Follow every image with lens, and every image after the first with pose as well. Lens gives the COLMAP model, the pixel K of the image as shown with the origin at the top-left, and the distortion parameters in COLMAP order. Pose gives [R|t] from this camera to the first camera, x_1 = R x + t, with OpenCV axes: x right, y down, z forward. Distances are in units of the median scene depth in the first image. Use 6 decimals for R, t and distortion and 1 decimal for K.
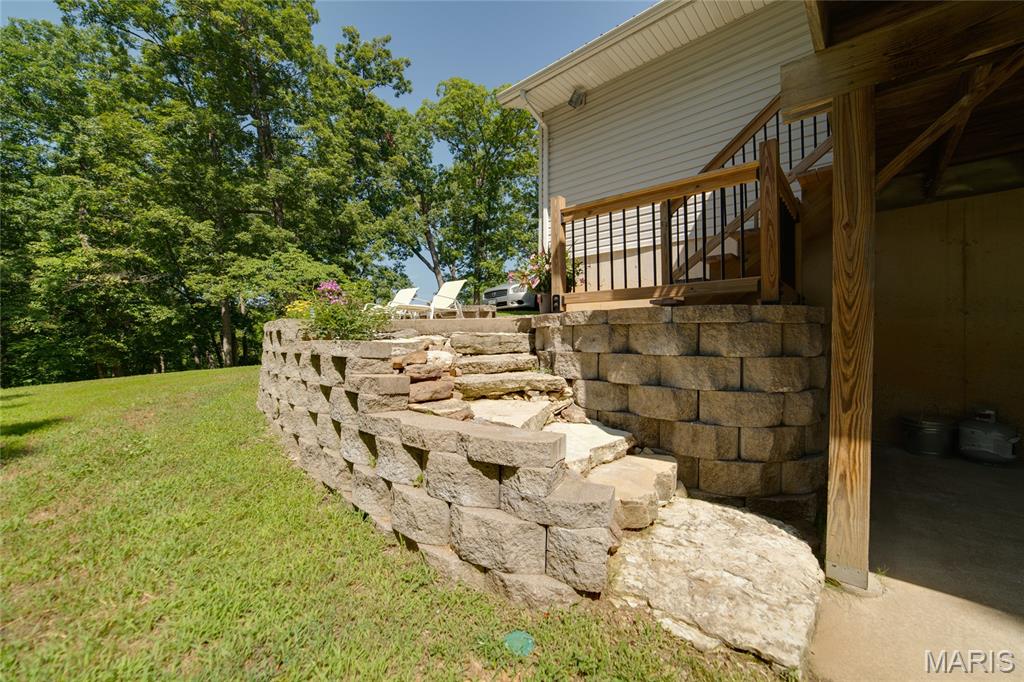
lens RADIAL K [[402.4, 0, 512.0], [0, 402.4, 341.0], [0, 0, 1]] dist [-0.022174, 0.006793]
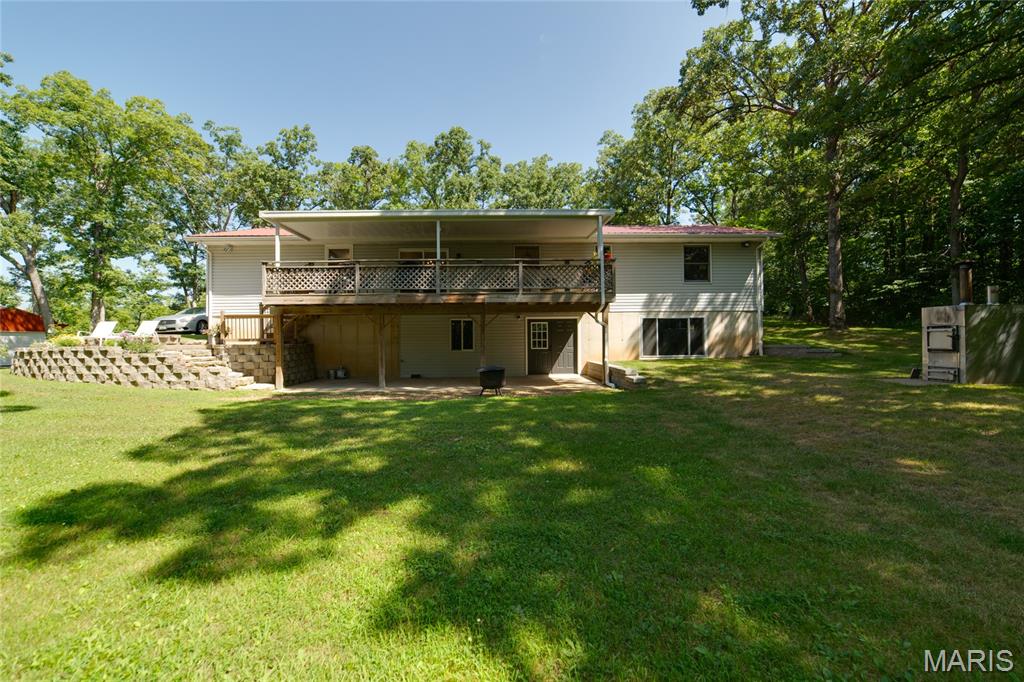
lens RADIAL K [[402.4, 0, 512.0], [0, 402.4, 341.0], [0, 0, 1]] dist [-0.022174, 0.006793]
pose [[0.699512, 0.002589, 0.714616, -0.669022], [0.007766, 0.999907, -0.011224, -0.043277], [-0.714578, 0.013401, 0.699427, -3.591627]]
